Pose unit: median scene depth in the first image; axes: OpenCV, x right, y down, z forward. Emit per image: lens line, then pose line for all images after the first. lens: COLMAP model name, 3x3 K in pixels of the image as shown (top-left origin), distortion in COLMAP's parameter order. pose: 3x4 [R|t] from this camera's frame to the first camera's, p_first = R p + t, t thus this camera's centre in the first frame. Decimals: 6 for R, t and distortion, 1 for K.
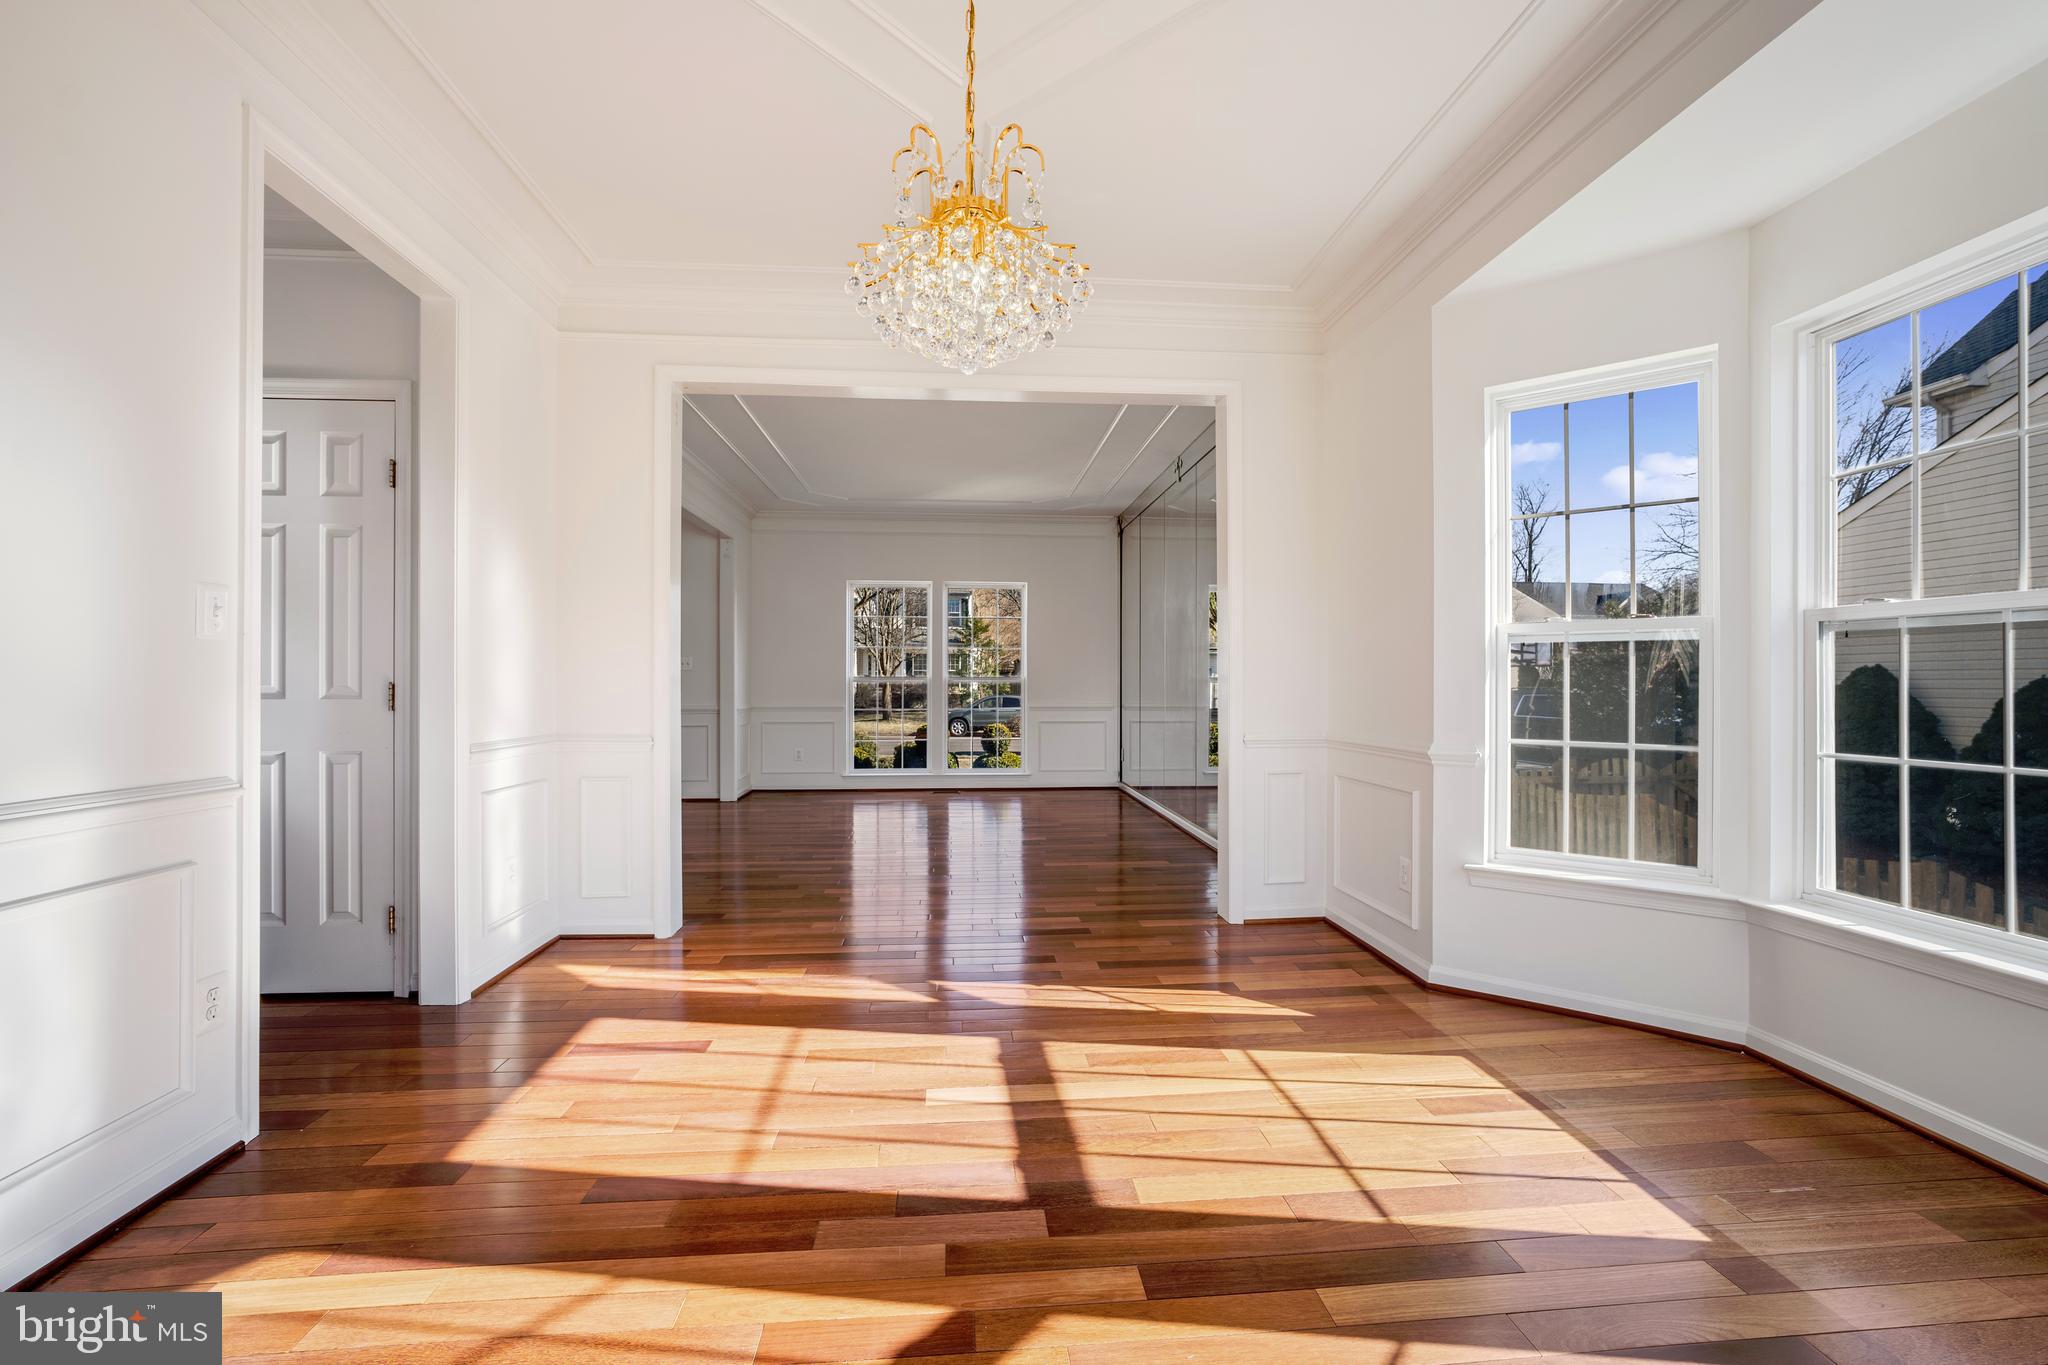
lens RADIAL K [[878.0, 0, 1027.5], [0, 878.0, 675.2], [0, 0, 1]] dist [-0.036031, 0.000033]
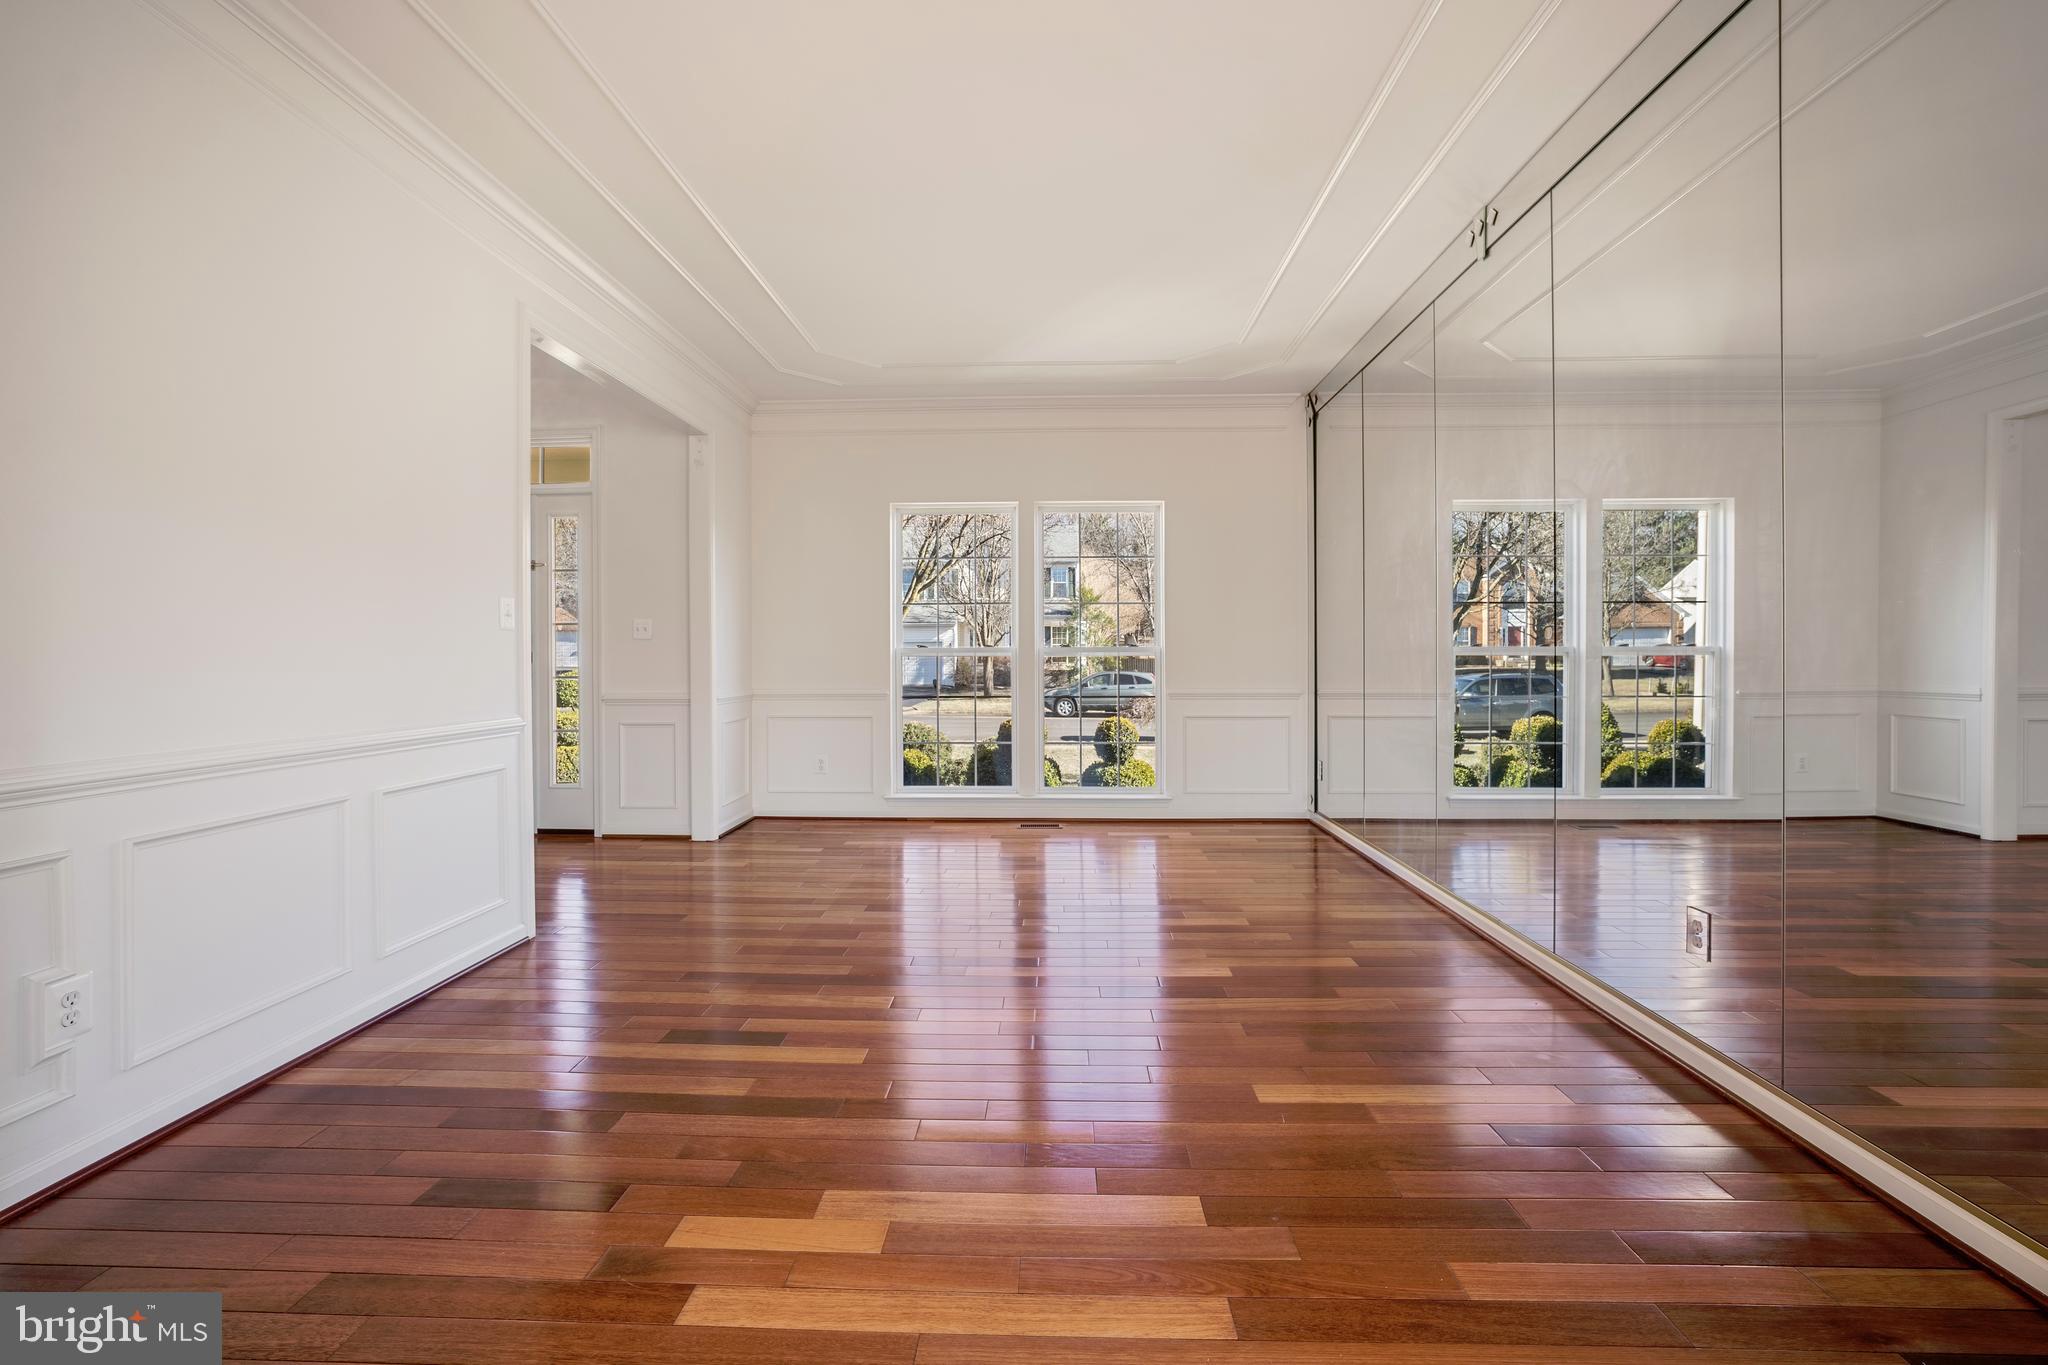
lens RADIAL K [[878.0, 0, 1027.5], [0, 878.0, 675.2], [0, 0, 1]] dist [-0.036031, 0.000033]
pose [[0.992395, -0.001010, -0.123091, -0.021646], [0.004579, 0.999577, 0.028719, 0.003942], [0.123010, -0.029064, 0.991980, 0.345457]]
